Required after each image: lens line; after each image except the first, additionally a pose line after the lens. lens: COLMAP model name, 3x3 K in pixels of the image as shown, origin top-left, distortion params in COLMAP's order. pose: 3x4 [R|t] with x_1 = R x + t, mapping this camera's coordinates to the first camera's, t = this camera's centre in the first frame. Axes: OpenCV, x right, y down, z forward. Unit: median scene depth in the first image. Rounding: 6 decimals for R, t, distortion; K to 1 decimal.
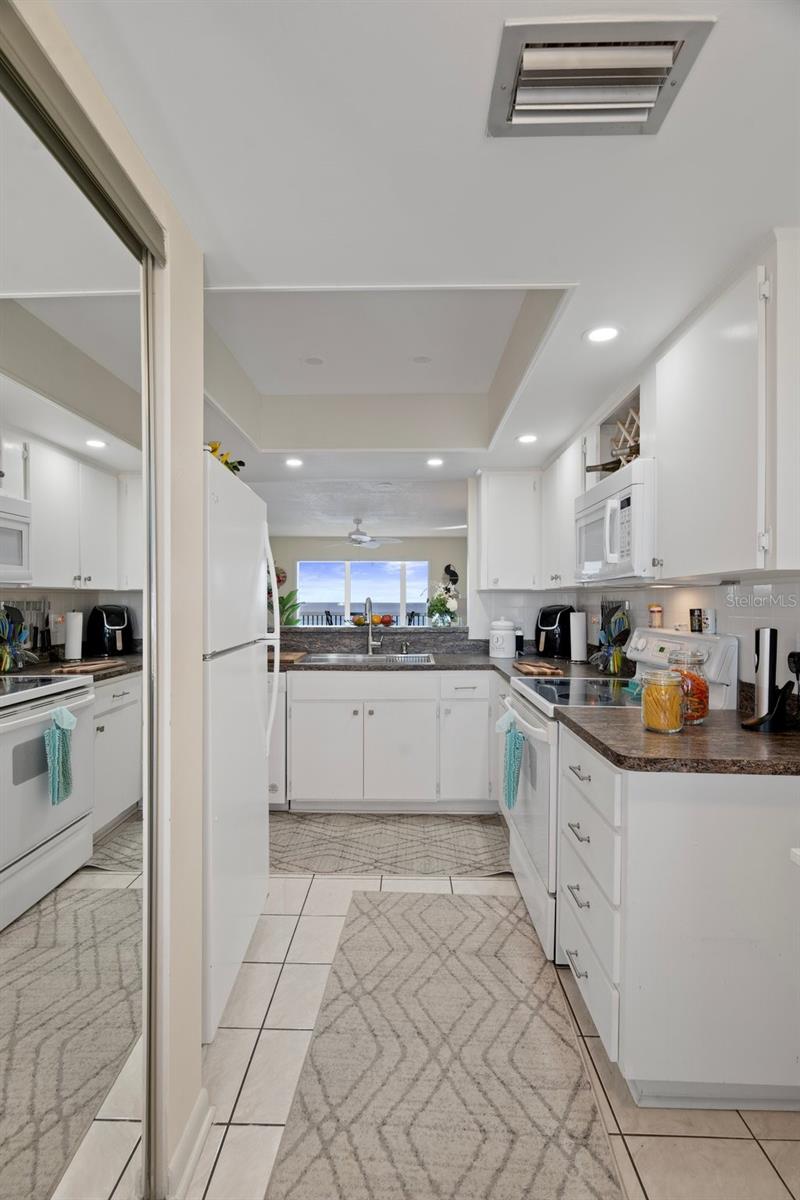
lens RADIAL K [[573.3, 0, 396.4], [0, 573.3, 602.6], [0, 0, 1]] dist [0.005221, 0.000779]
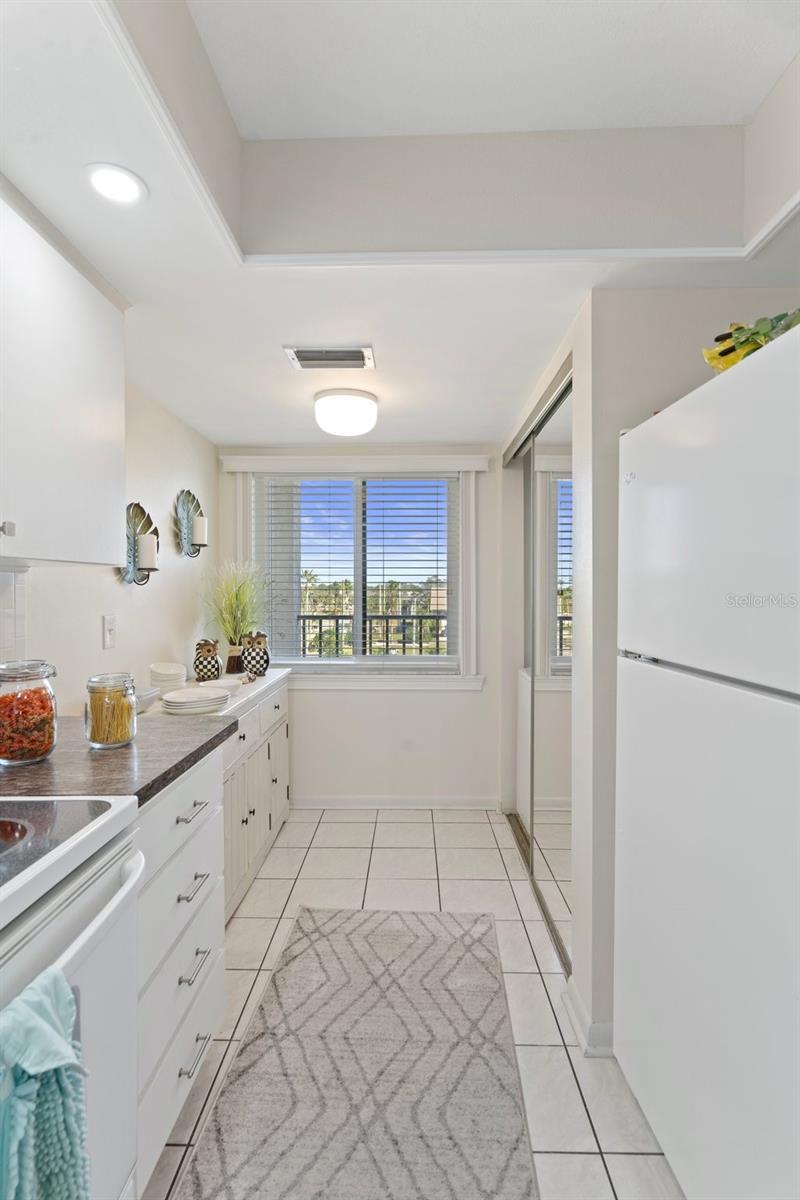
lens RADIAL K [[573.3, 0, 399.9], [0, 573.3, 597.7], [0, 0, 1]] dist [0.005221, 0.000779]
pose [[-0.999978, -0.001086, -0.006577, 0.041098], [-0.001170, 0.999917, 0.012815, -0.006677], [0.006563, 0.012822, -0.999896, 1.860540]]
